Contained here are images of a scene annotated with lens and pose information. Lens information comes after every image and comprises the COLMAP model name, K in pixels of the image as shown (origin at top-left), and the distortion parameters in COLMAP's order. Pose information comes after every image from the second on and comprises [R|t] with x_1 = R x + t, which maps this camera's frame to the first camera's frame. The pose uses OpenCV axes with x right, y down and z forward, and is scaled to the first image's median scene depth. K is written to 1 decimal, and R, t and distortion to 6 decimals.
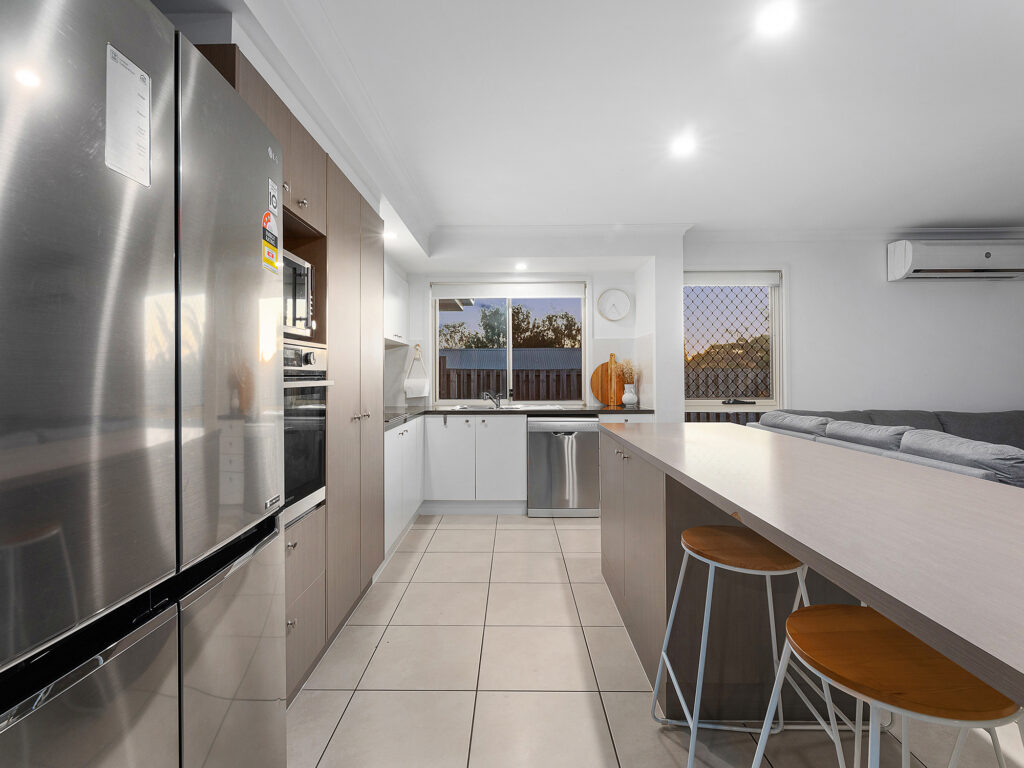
lens RADIAL K [[468.0, 0, 507.6], [0, 468.0, 376.4], [0, 0, 1]] dist [-0.001818, -0.000527]
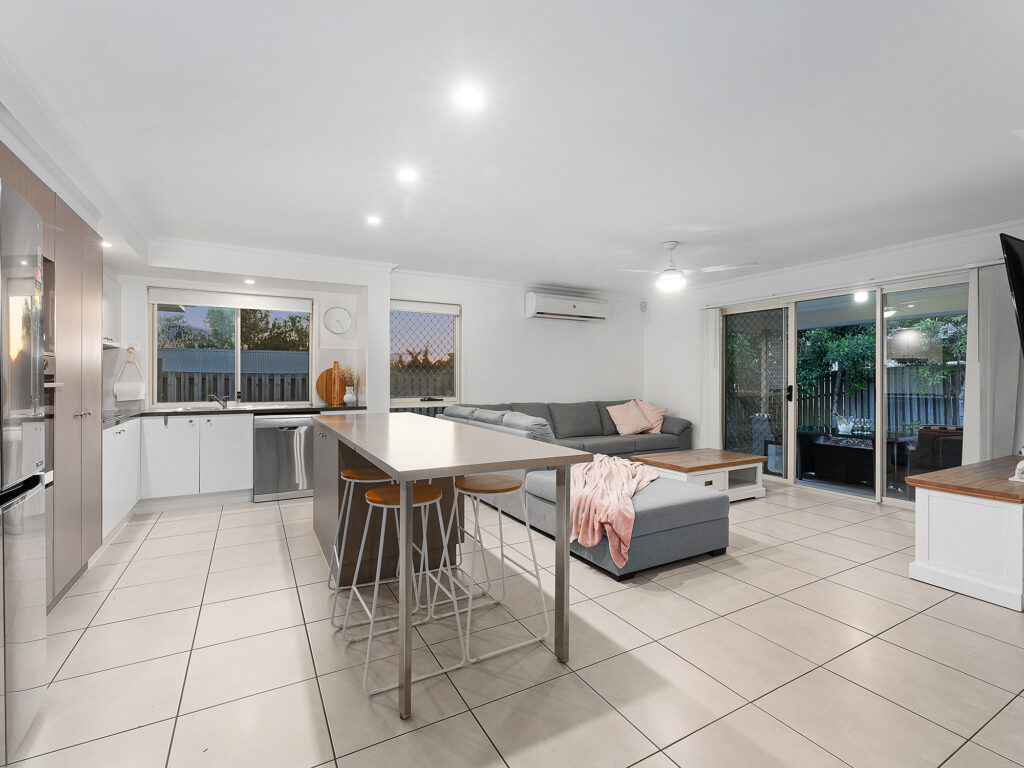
lens RADIAL K [[468.0, 0, 507.6], [0, 468.0, 376.4], [0, 0, 1]] dist [-0.001818, -0.000527]
pose [[0.869813, 0.007343, 0.493327, 0.015723], [-0.002923, 0.999948, -0.009730, 0.000694], [-0.493373, 0.007021, 0.869789, -0.288390]]
